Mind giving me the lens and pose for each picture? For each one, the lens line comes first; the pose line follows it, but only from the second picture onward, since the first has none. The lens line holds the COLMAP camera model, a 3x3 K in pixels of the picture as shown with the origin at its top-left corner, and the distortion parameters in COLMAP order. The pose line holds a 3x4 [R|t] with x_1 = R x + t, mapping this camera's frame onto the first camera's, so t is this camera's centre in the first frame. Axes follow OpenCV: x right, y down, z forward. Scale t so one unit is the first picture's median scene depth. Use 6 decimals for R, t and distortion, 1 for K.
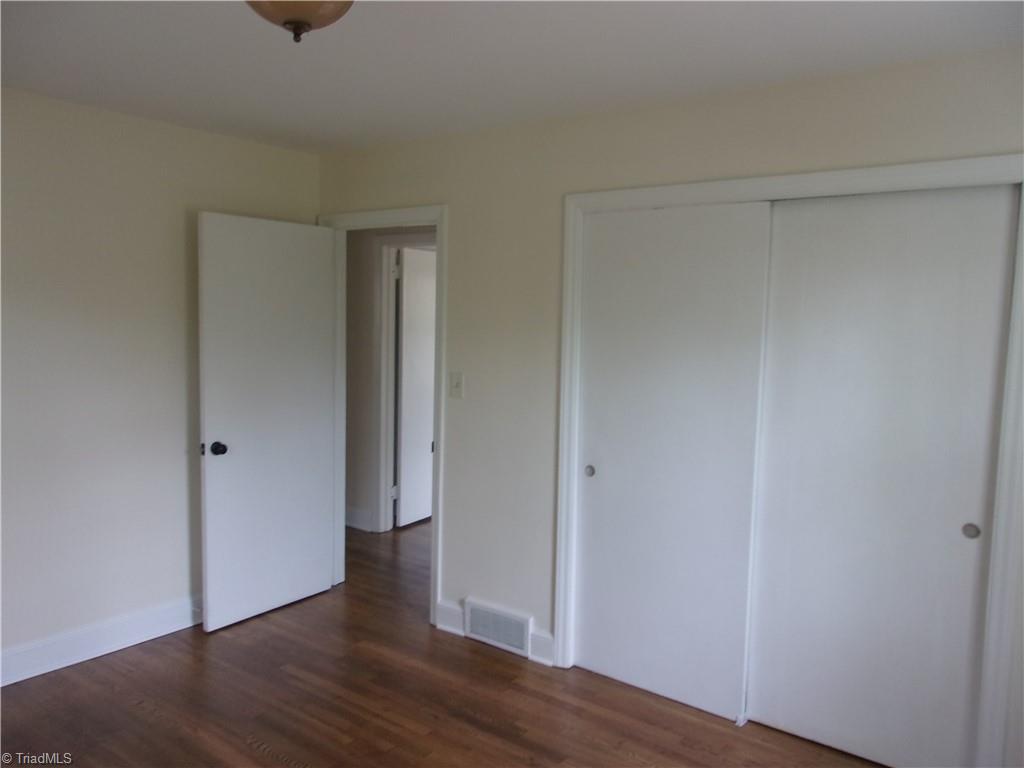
lens RADIAL K [[811.0, 0, 517.0], [0, 811.0, 386.7], [0, 0, 1]] dist [-0.004615, 0.004471]
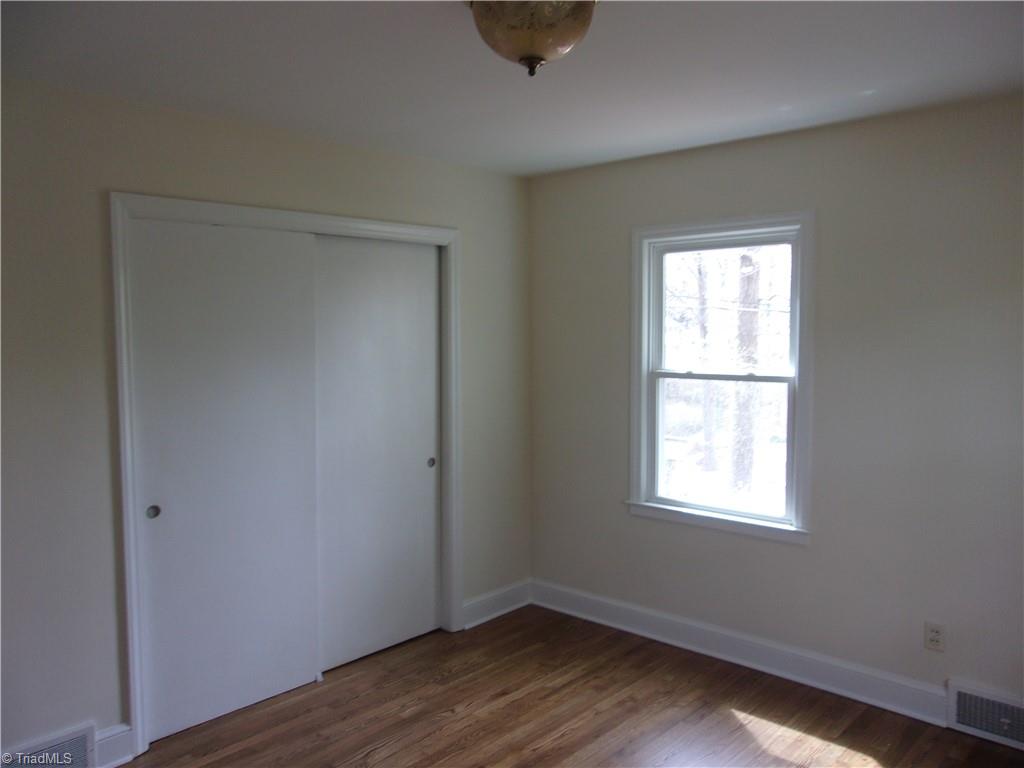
lens RADIAL K [[811.0, 0, 517.0], [0, 811.0, 386.7], [0, 0, 1]] dist [-0.004615, 0.004471]
pose [[0.072538, -0.102236, 0.992112, -0.818769], [0.096593, 0.990776, 0.095036, -0.084310], [-0.992677, 0.088937, 0.081745, 0.587195]]
